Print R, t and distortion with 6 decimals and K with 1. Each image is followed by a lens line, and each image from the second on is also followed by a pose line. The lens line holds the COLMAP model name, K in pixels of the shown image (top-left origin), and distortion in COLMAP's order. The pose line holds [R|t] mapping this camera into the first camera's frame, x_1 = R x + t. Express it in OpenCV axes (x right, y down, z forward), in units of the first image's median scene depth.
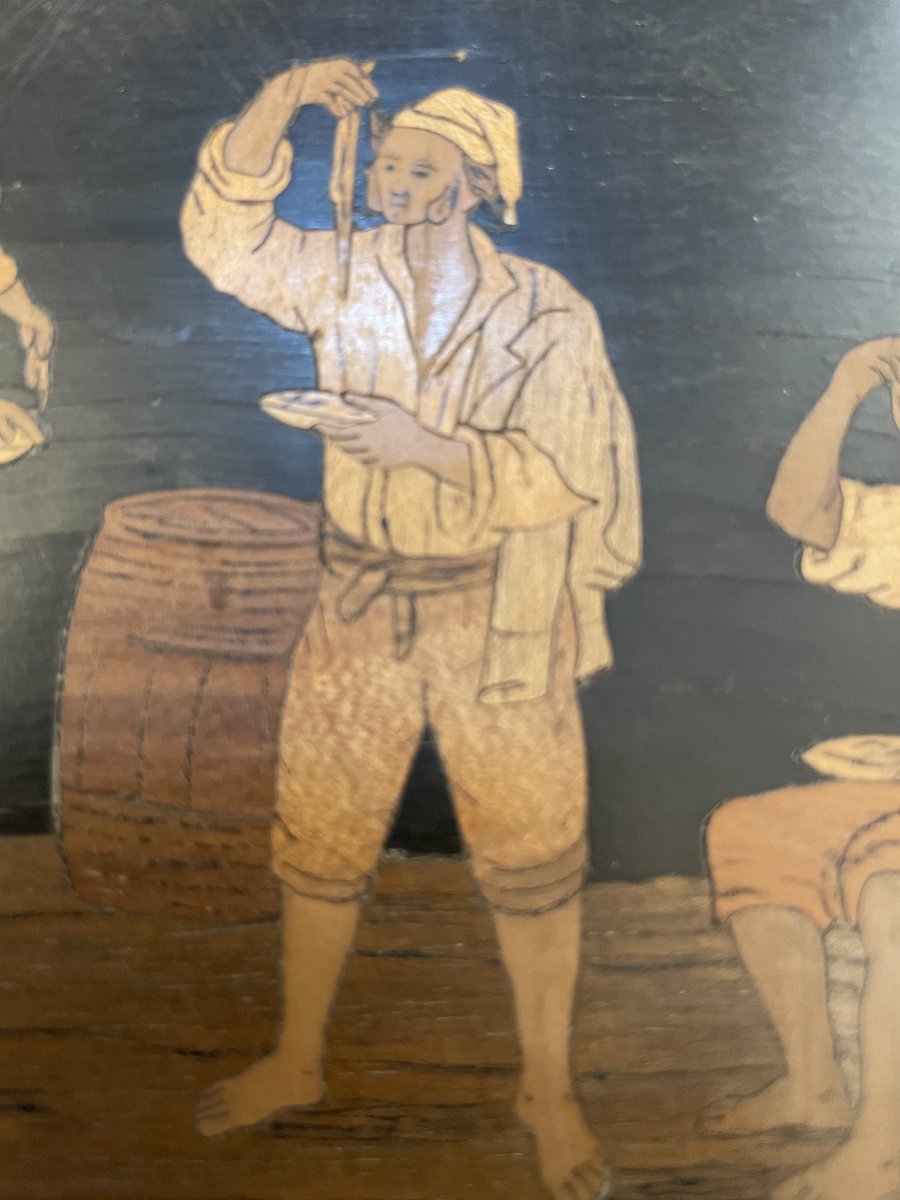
lens RADIAL K [[968.5, 0, 450.0], [0, 968.5, 600.0], [0, 0, 1]] dist [0.025152, -0.104724]
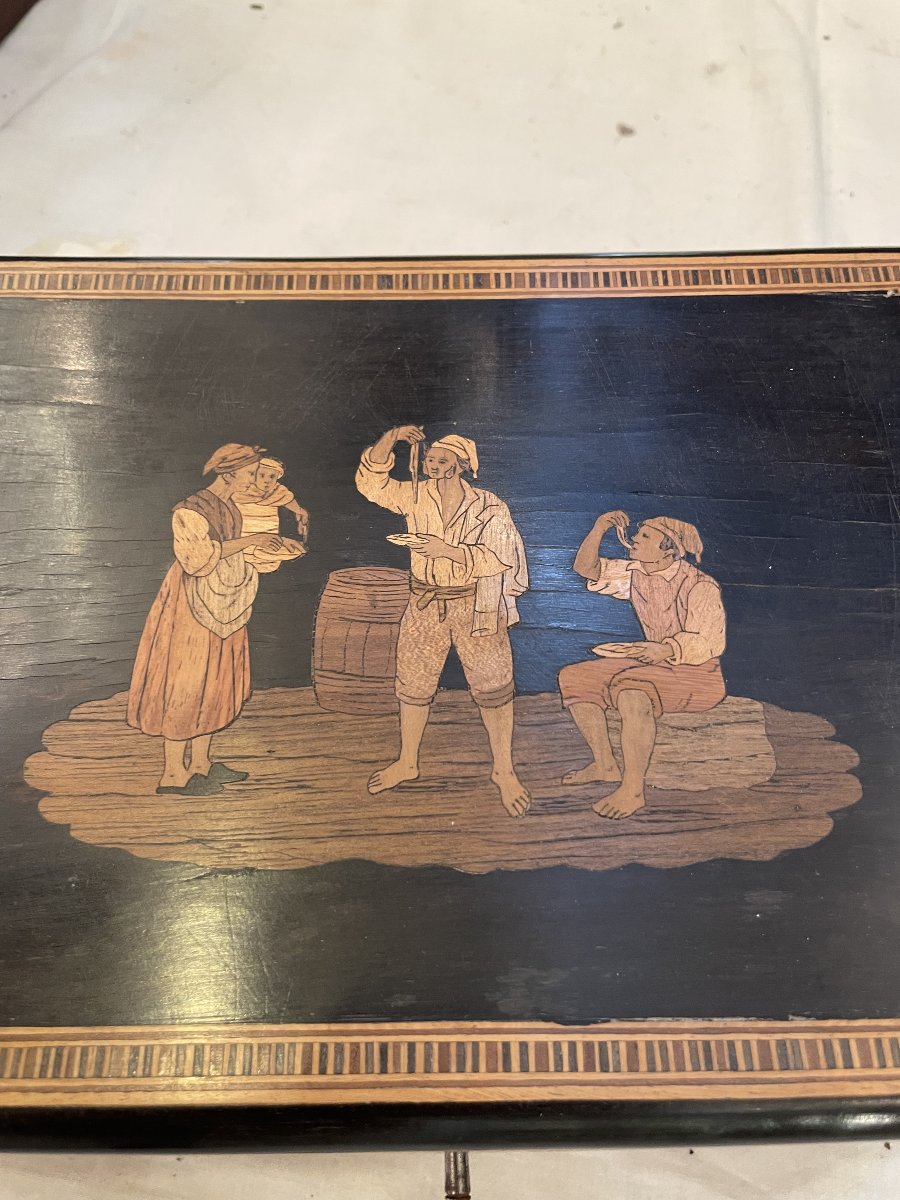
lens RADIAL K [[968.5, 0, 450.0], [0, 968.5, 600.0], [0, 0, 1]] dist [0.025152, -0.104724]
pose [[0.999024, -0.040231, -0.018226, 0.024591], [0.043560, 0.965658, 0.256138, -0.699619], [0.007296, -0.256682, 0.966468, -1.613022]]
